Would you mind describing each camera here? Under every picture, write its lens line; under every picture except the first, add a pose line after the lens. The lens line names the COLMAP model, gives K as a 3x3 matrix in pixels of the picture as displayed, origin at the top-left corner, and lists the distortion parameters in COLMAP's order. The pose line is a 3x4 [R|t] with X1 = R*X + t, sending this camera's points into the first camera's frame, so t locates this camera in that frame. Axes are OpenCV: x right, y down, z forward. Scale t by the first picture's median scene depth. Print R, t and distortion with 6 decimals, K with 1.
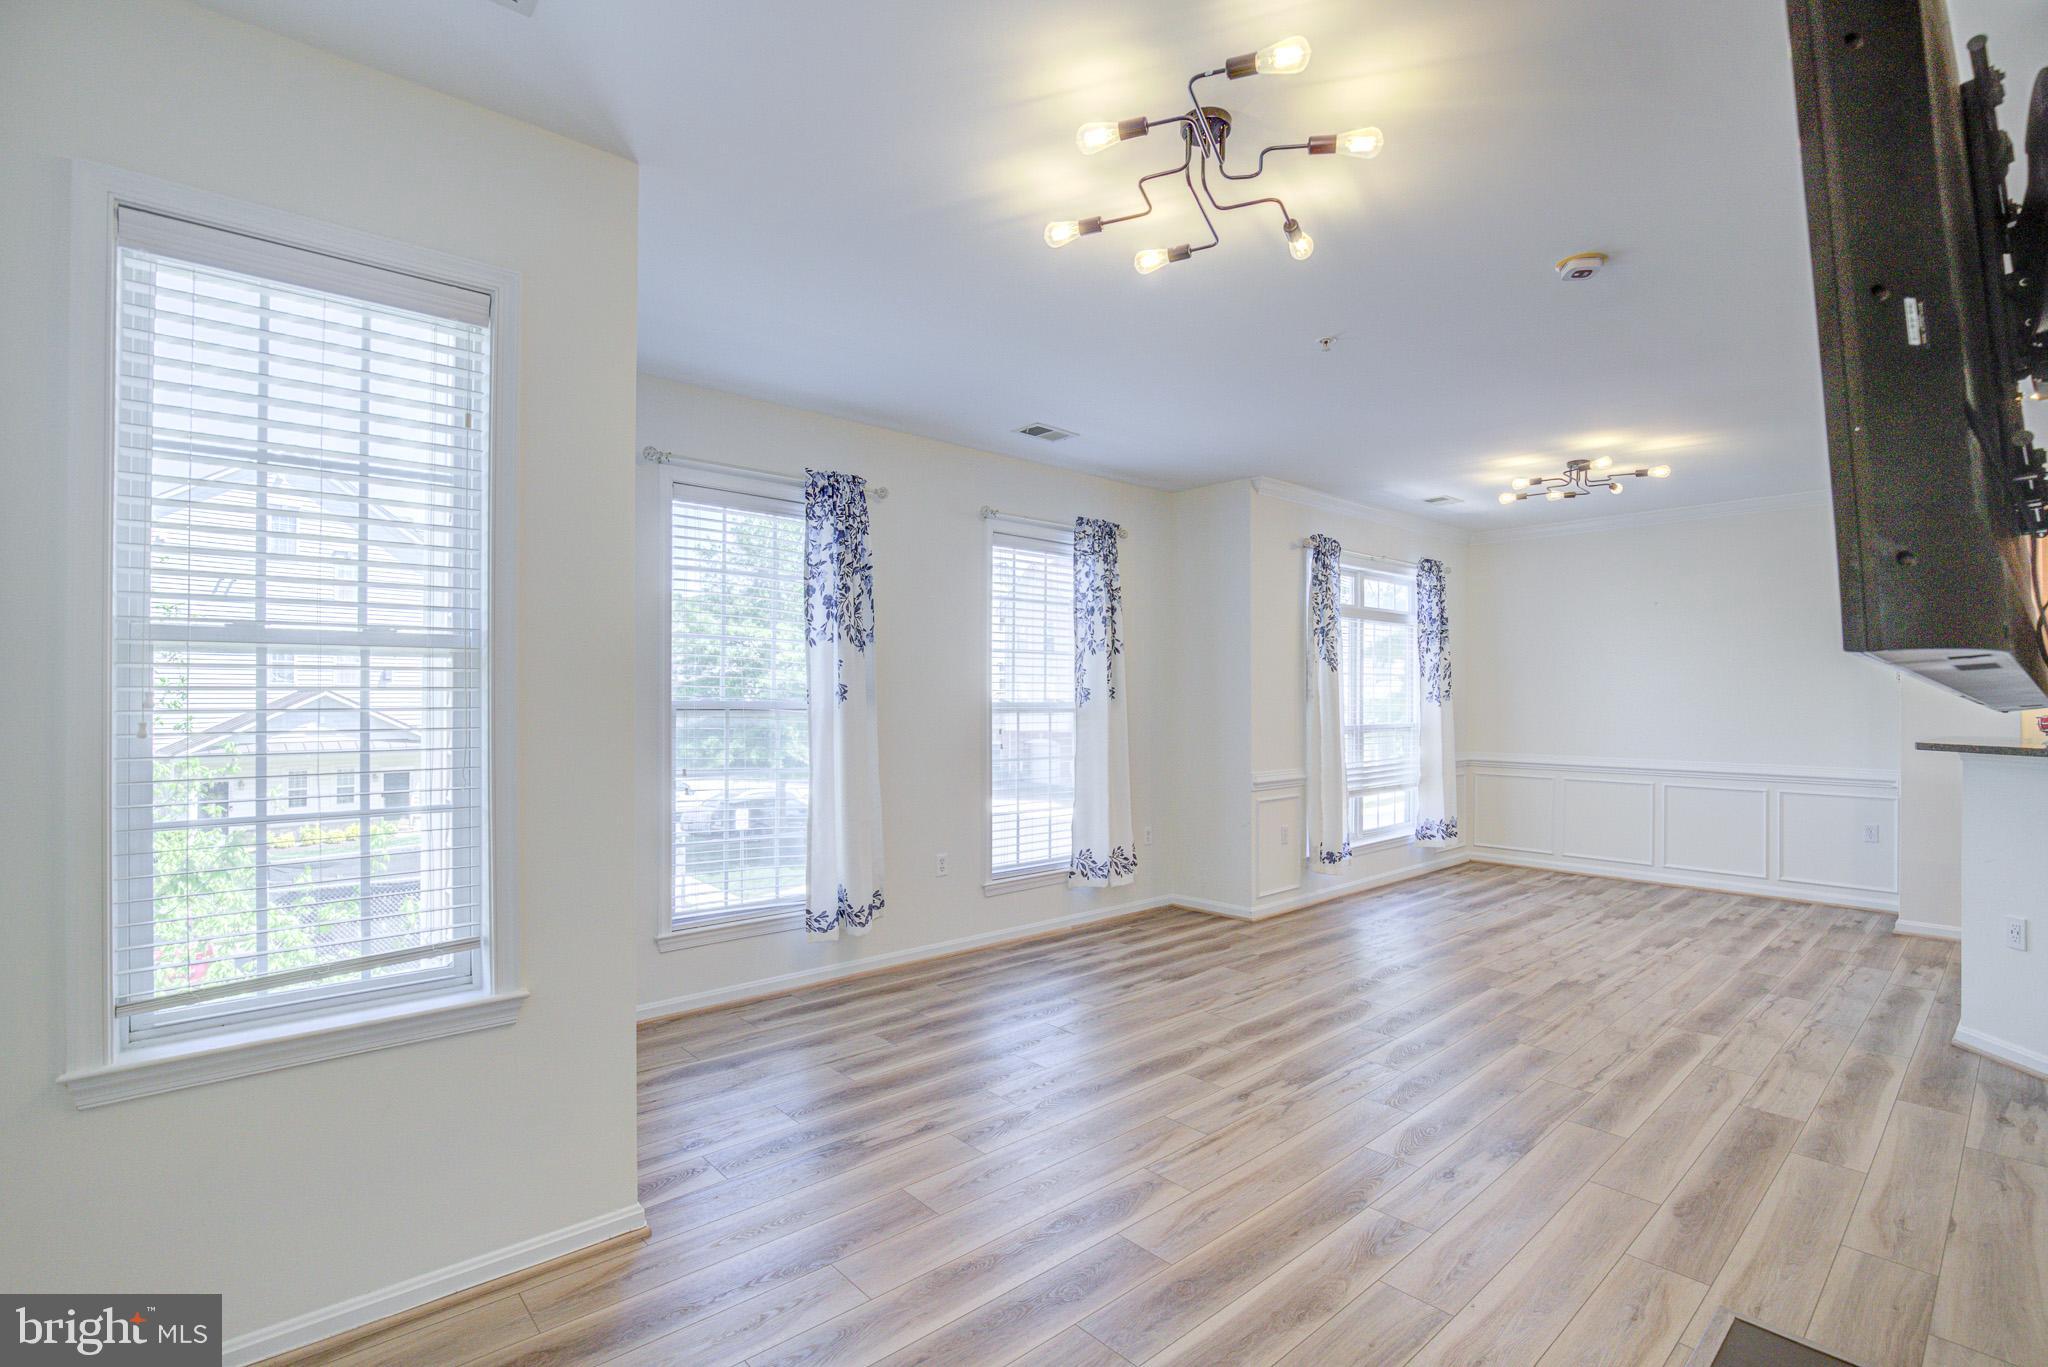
lens RADIAL K [[938.0, 0, 1013.9], [0, 938.0, 692.4], [0, 0, 1]] dist [-0.022865, 0.000642]
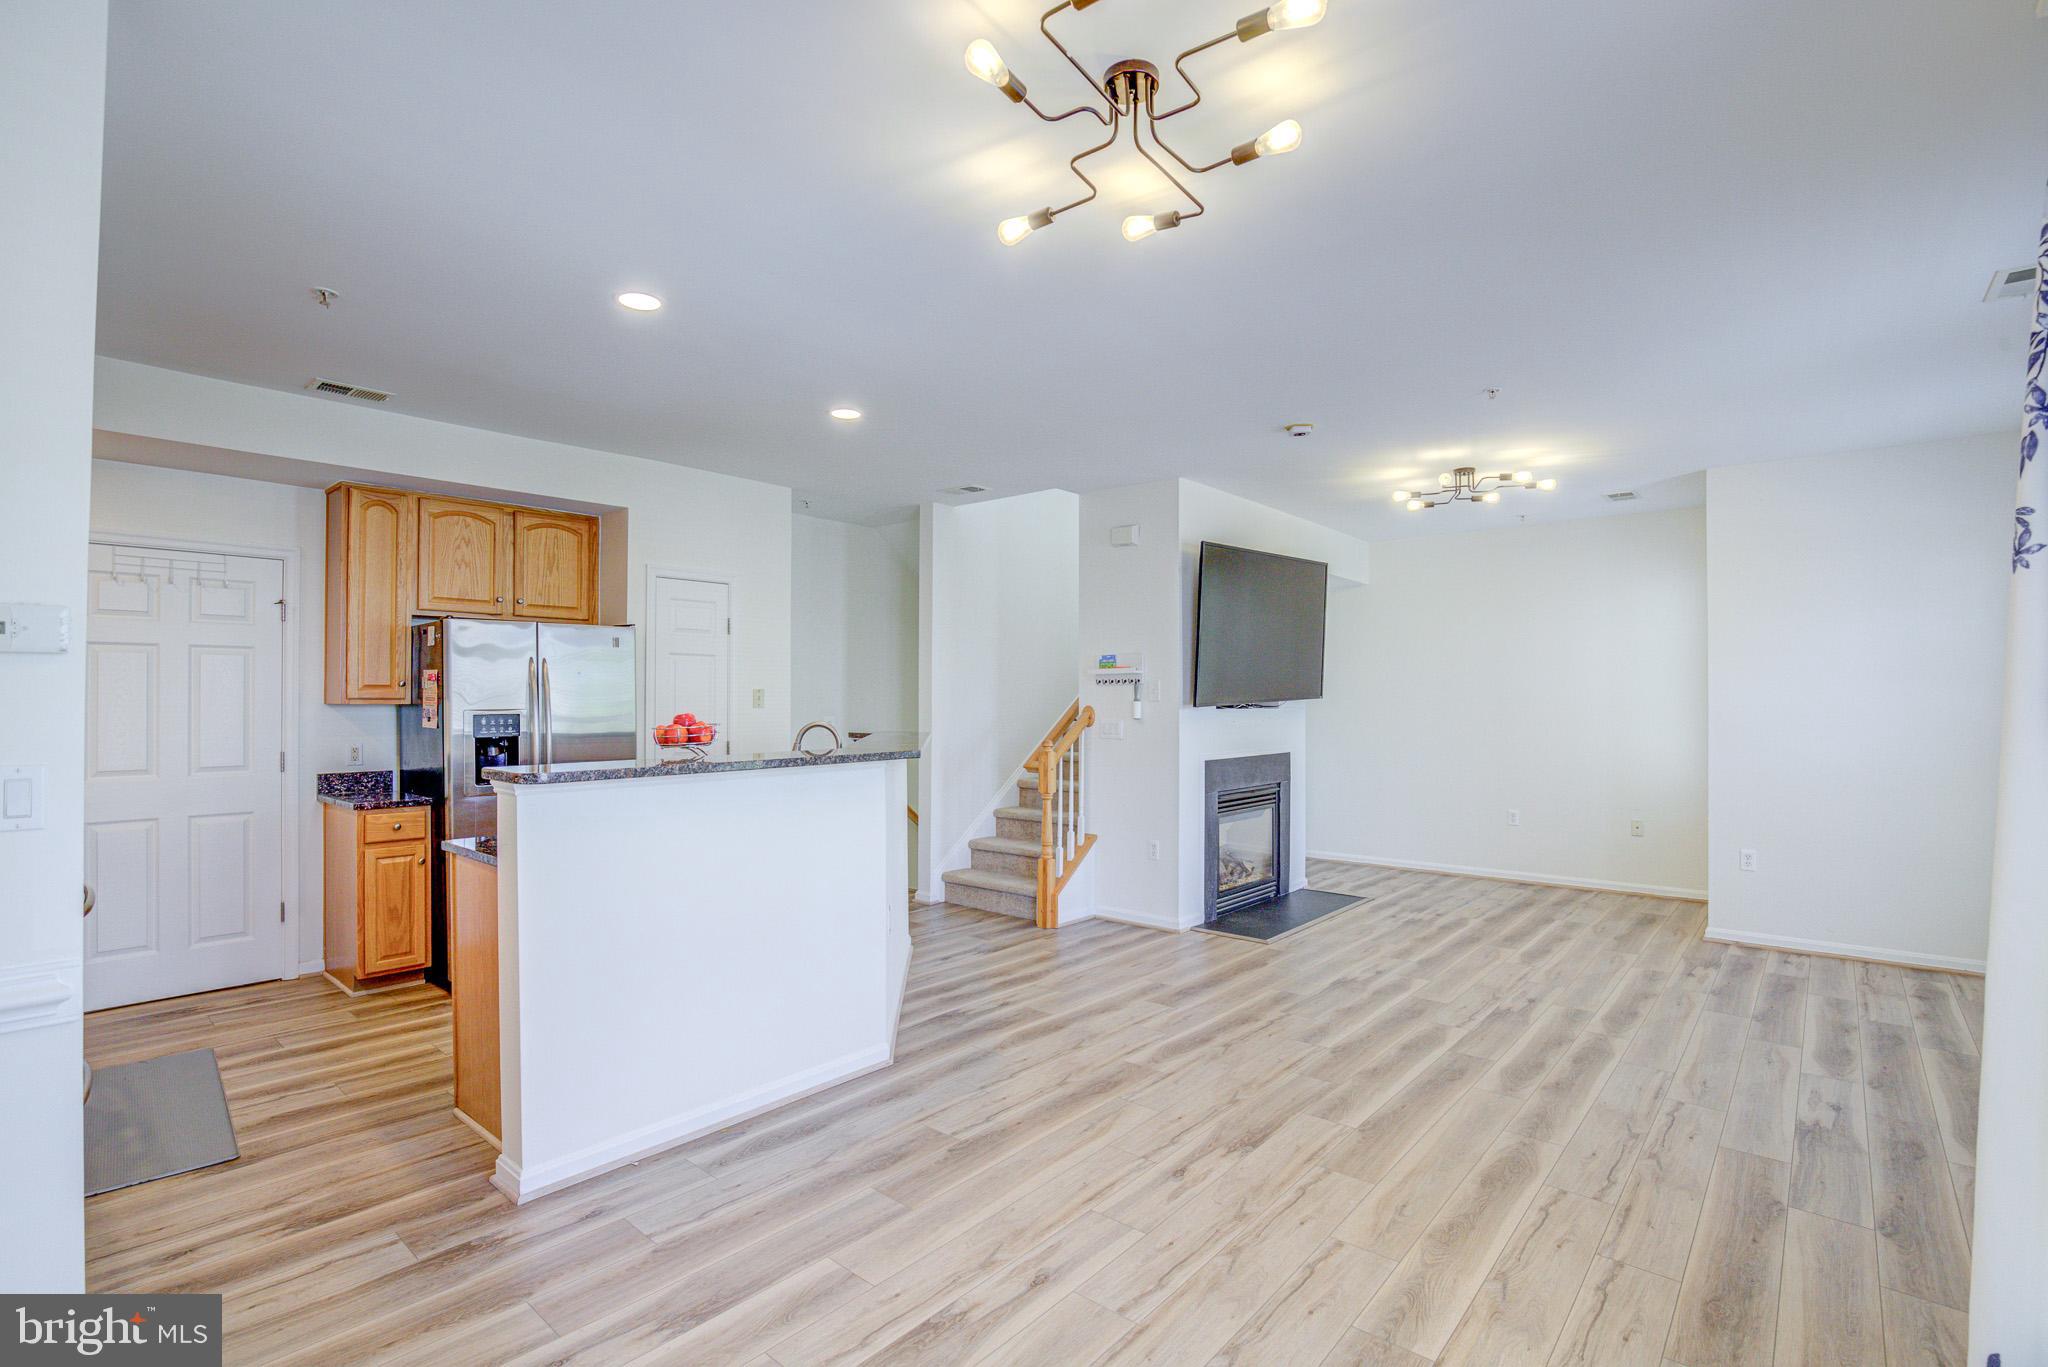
lens RADIAL K [[938.0, 0, 1013.9], [0, 938.0, 692.4], [0, 0, 1]] dist [-0.022865, 0.000642]
pose [[-0.992196, -0.005286, -0.124575, 0.972051], [-0.003521, 0.999890, -0.014384, 0.009771], [0.124637, -0.013834, -0.992106, 1.887002]]
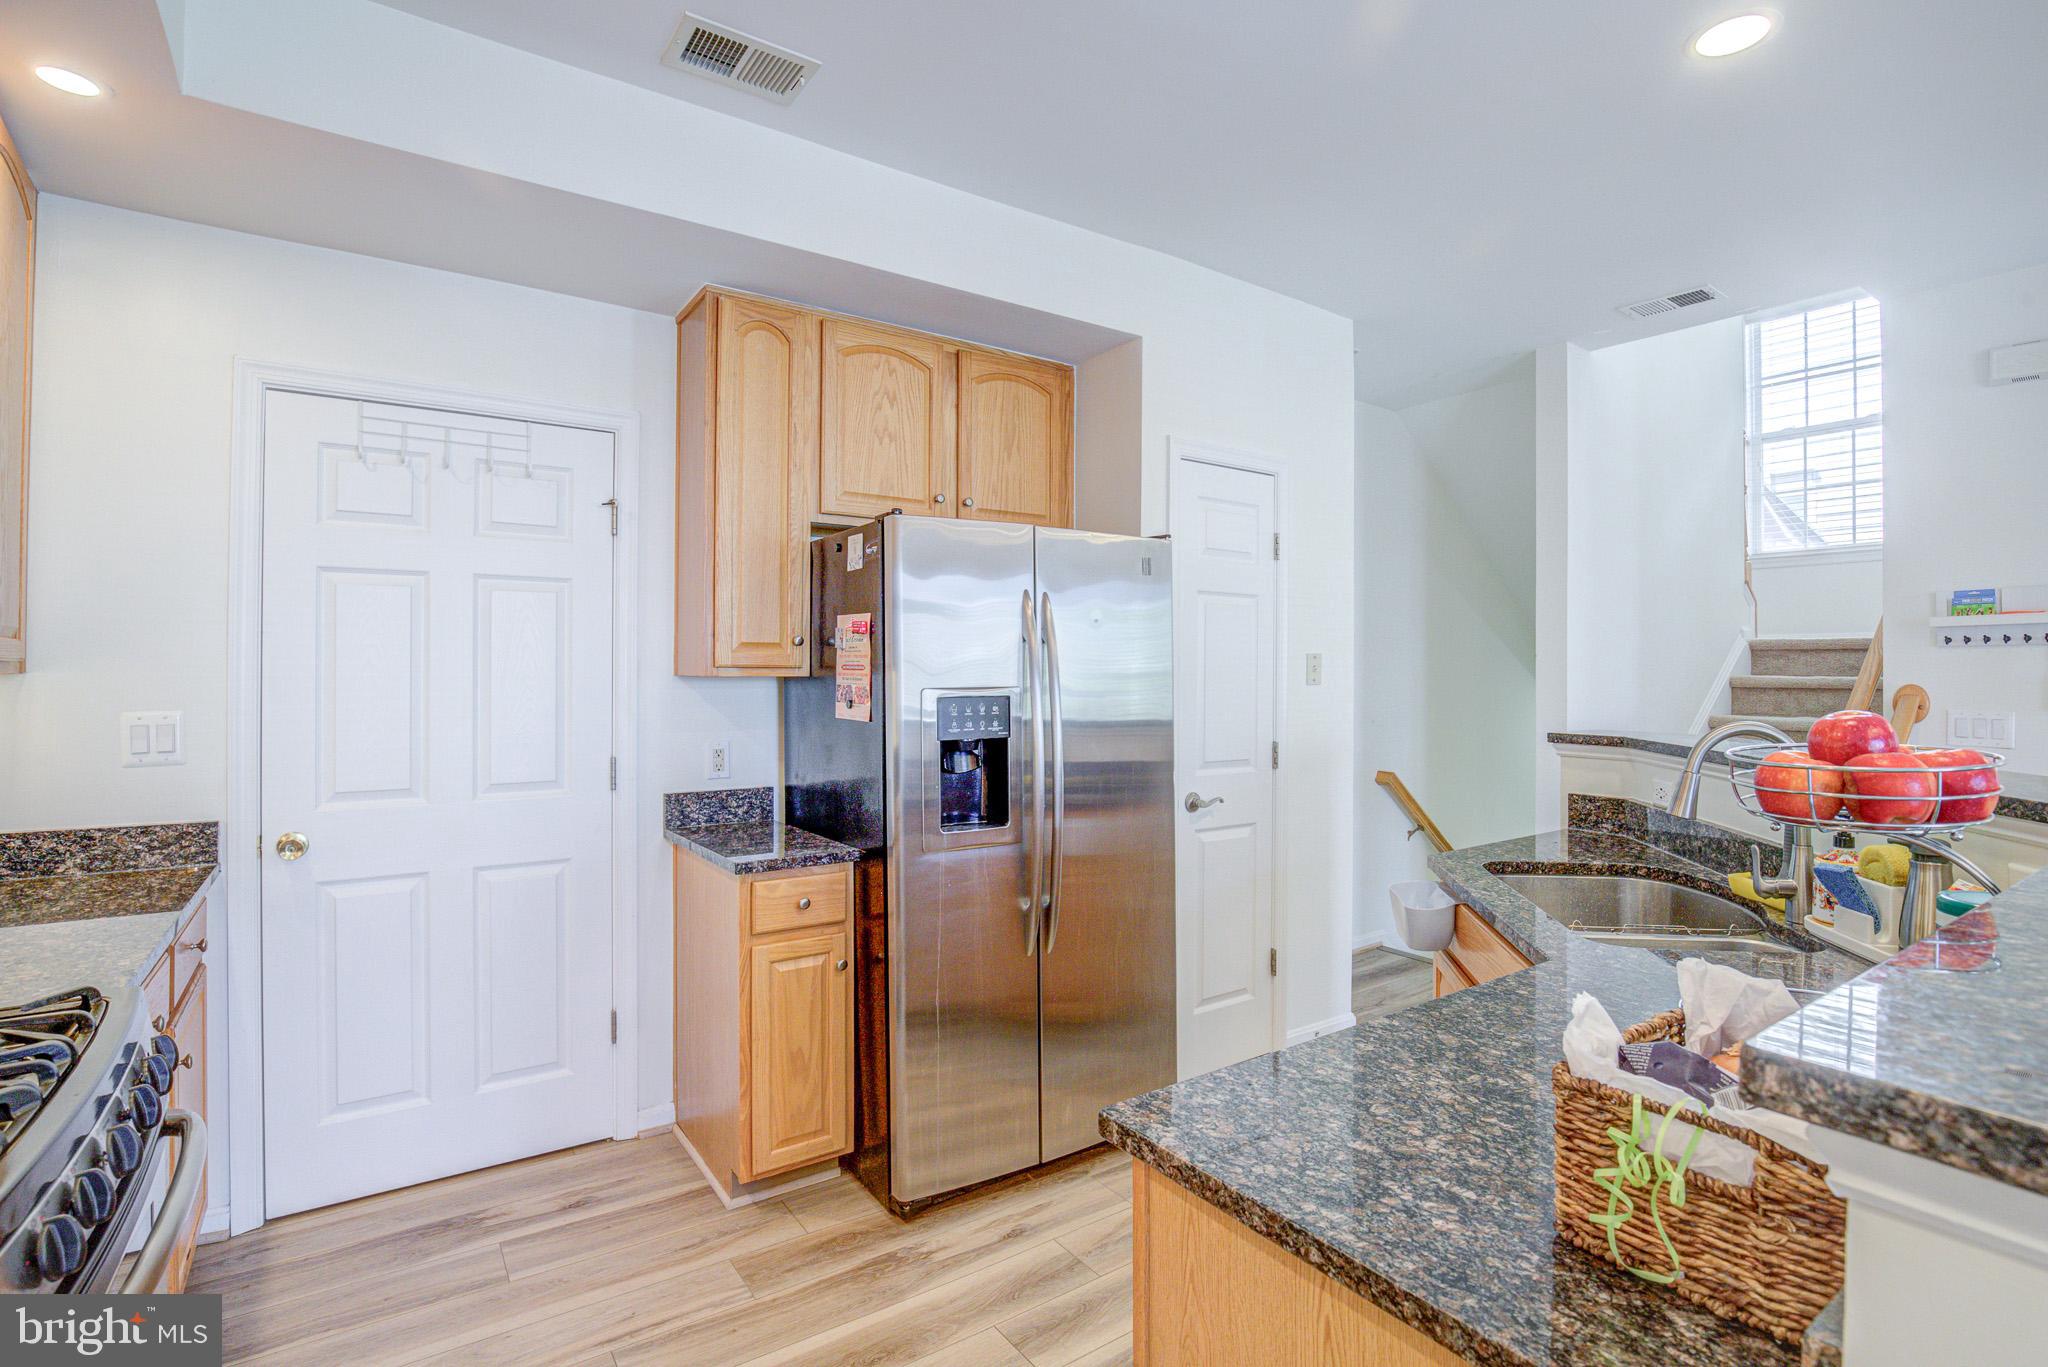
lens RADIAL K [[961.3, 0, 1038.9], [0, 961.3, 670.3], [0, 0, 1]] dist [-0.026385, -0.000168]
pose [[-0.994469, -0.007451, 0.104771, 1.367891], [-0.008490, 0.999919, -0.009477, 0.011111], [-0.104691, -0.010314, -0.994451, 1.265095]]
